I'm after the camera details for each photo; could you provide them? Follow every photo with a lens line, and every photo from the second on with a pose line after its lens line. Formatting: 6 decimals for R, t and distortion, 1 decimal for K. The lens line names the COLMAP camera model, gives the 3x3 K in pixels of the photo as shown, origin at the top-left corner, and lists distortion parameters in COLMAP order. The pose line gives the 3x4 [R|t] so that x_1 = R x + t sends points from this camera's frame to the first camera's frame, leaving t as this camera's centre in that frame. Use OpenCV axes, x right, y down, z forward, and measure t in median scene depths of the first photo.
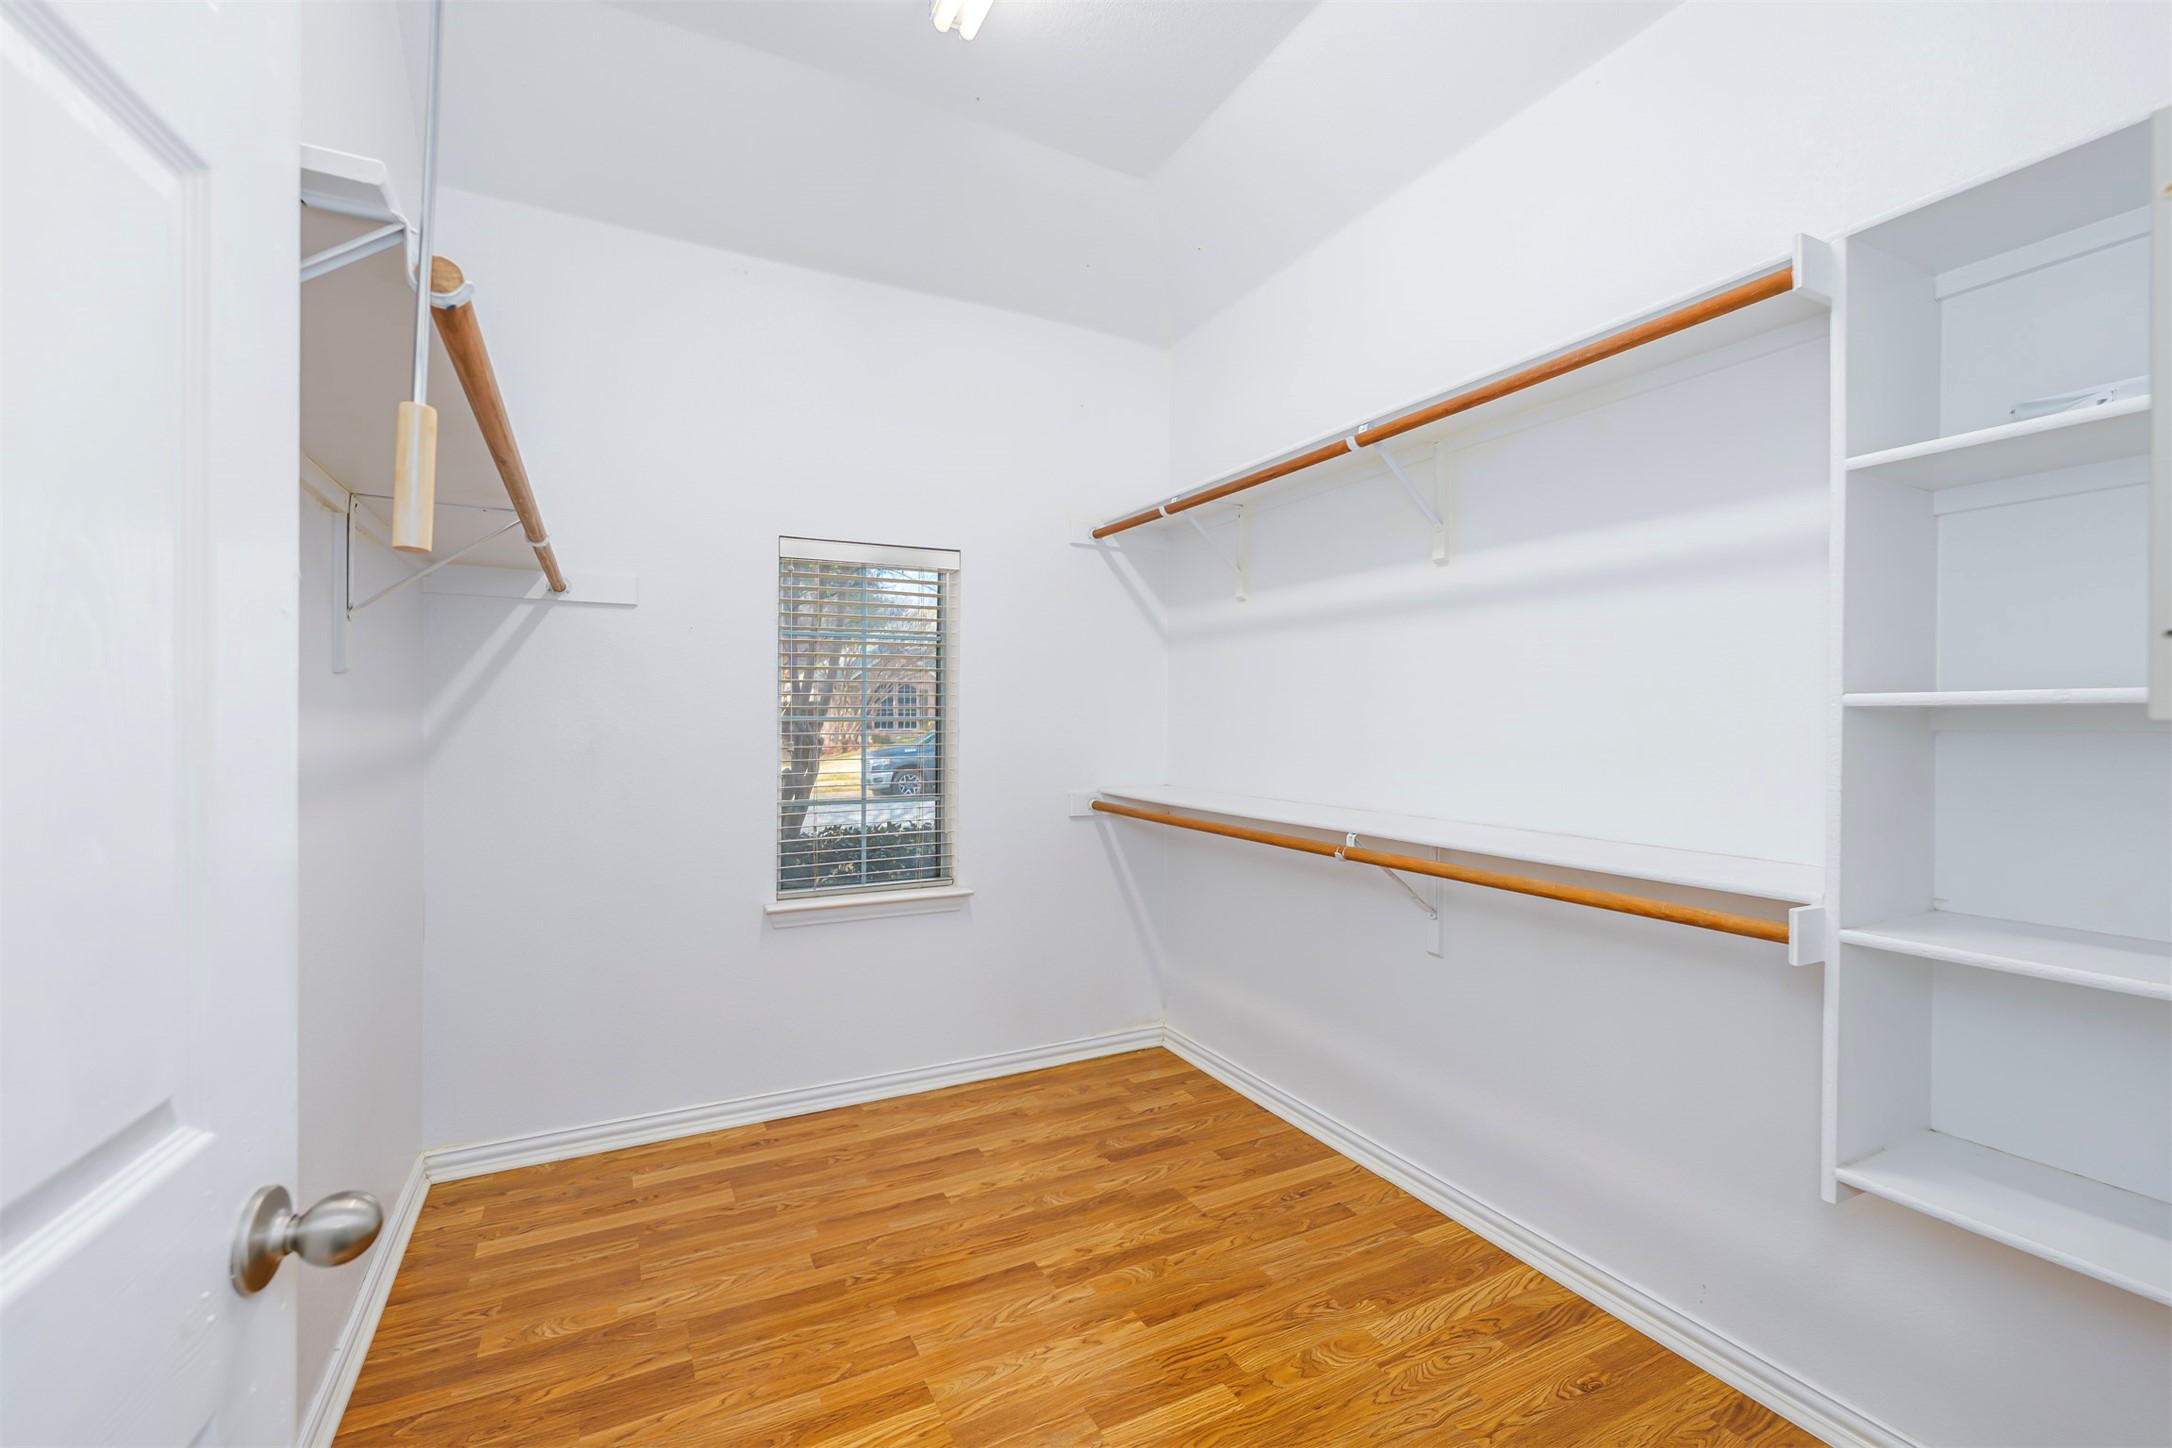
lens RADIAL K [[901.2, 0, 1093.4], [0, 901.2, 724.6], [0, 0, 1]] dist [-0.001719, -0.000390]
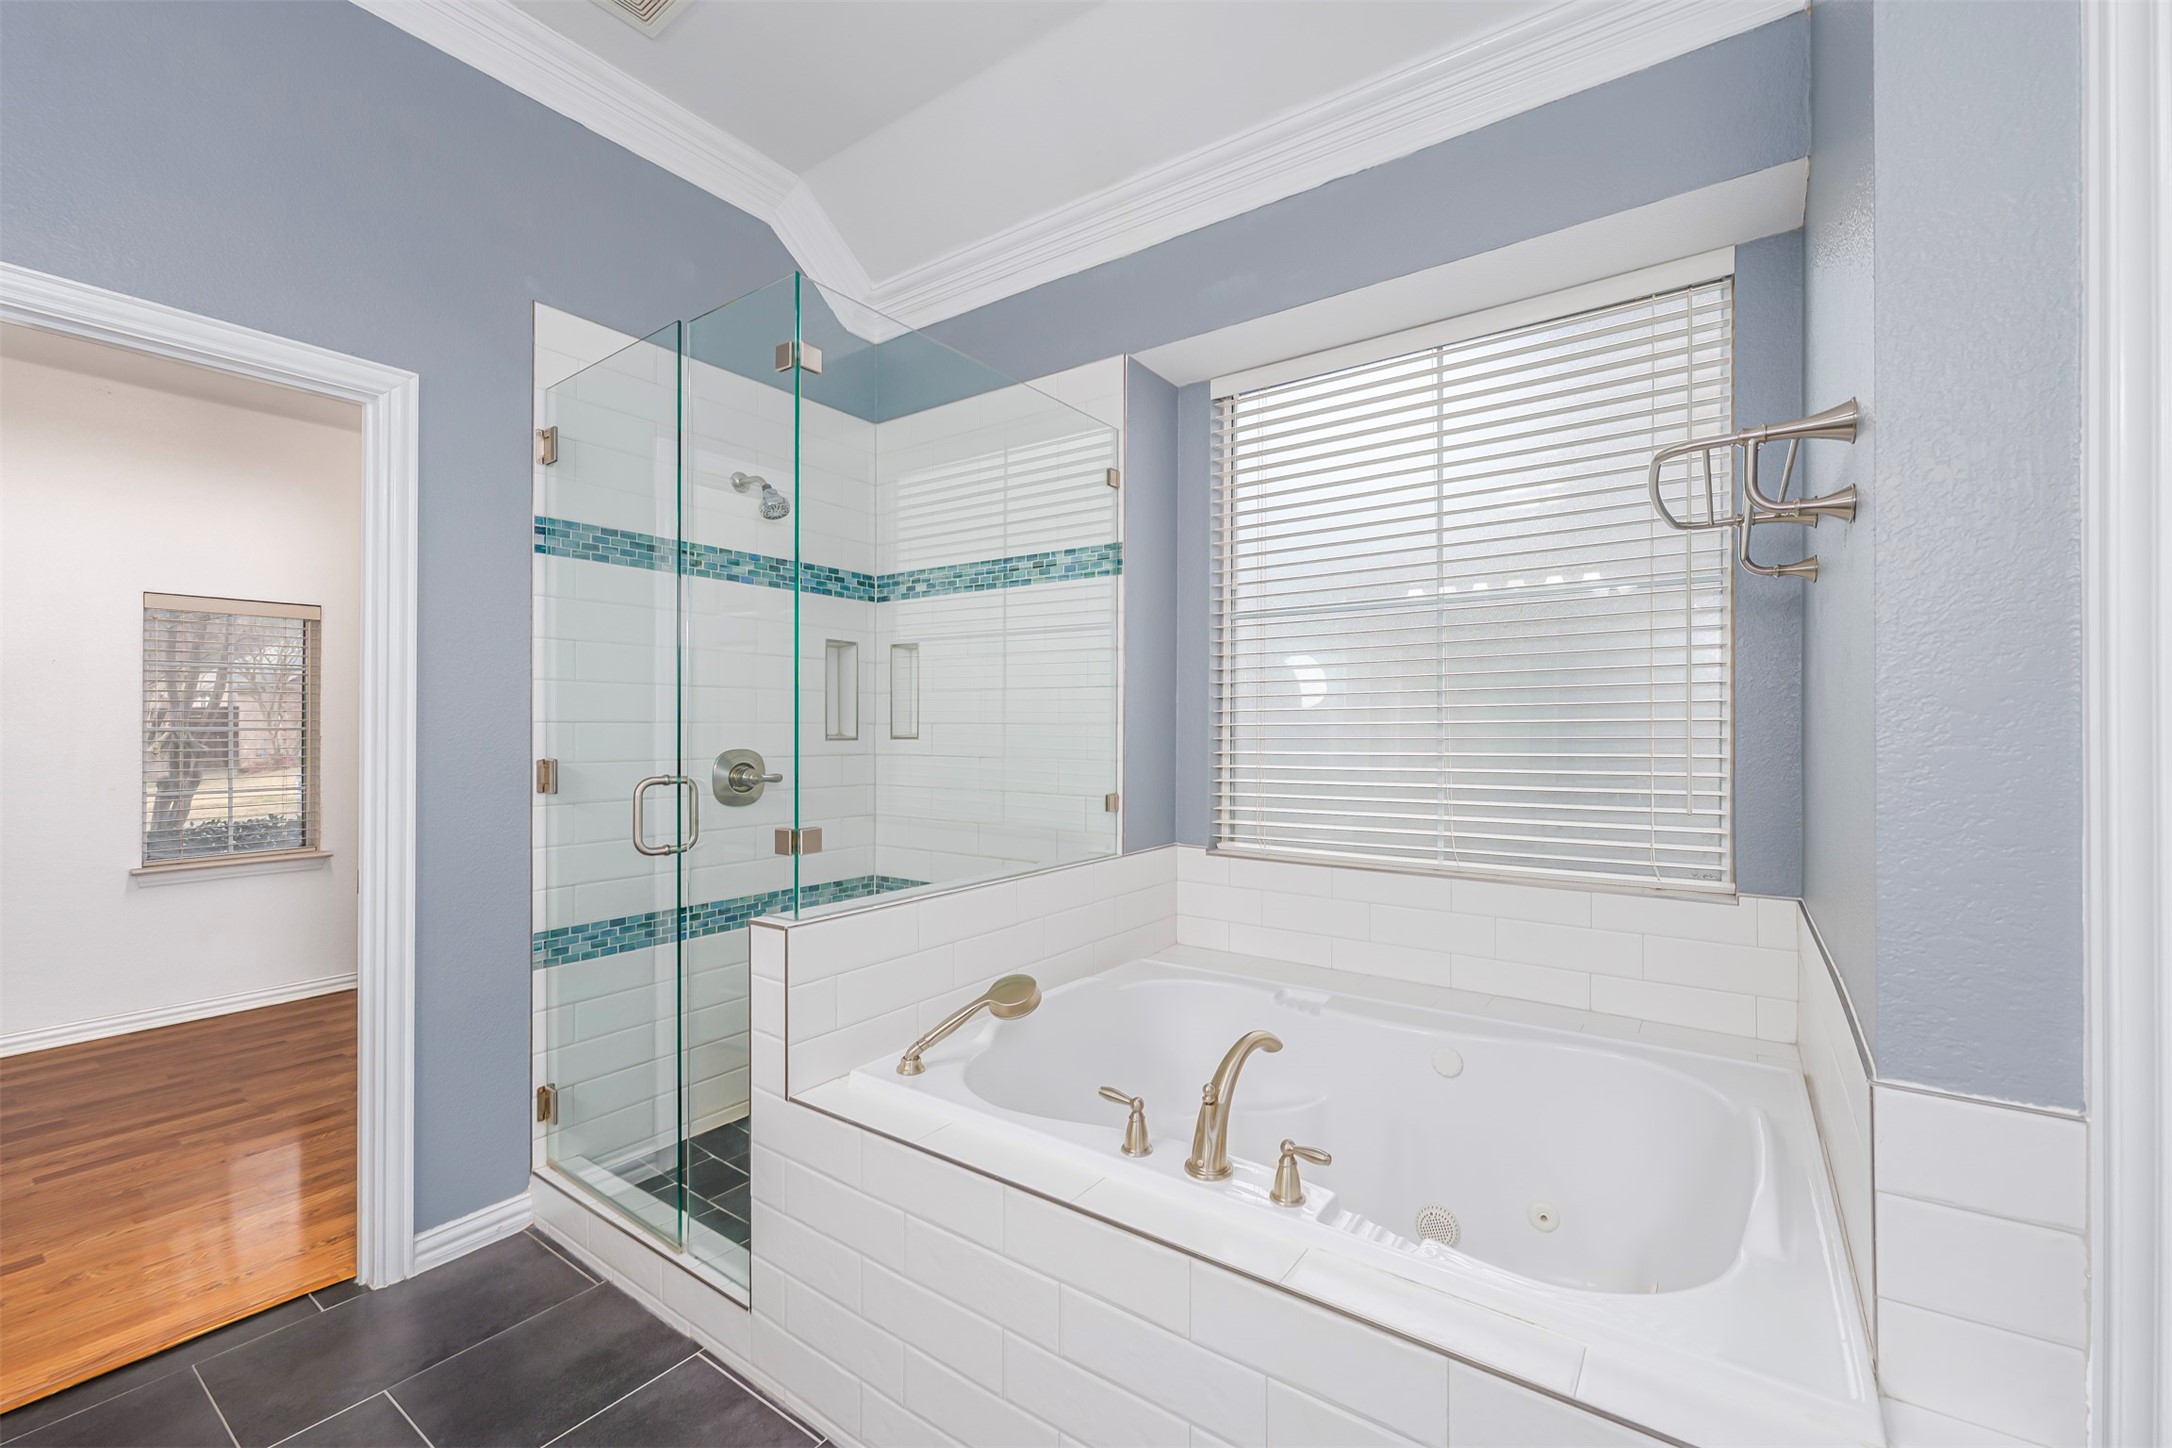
lens RADIAL K [[901.2, 0, 1067.9], [0, 901.2, 719.2], [0, 0, 1]] dist [-0.001719, -0.000390]
pose [[0.901843, -0.005144, 0.432034, 0.369223], [0.006543, 0.999977, -0.001751, -0.015824], [-0.432015, 0.004406, 0.901856, -0.942076]]
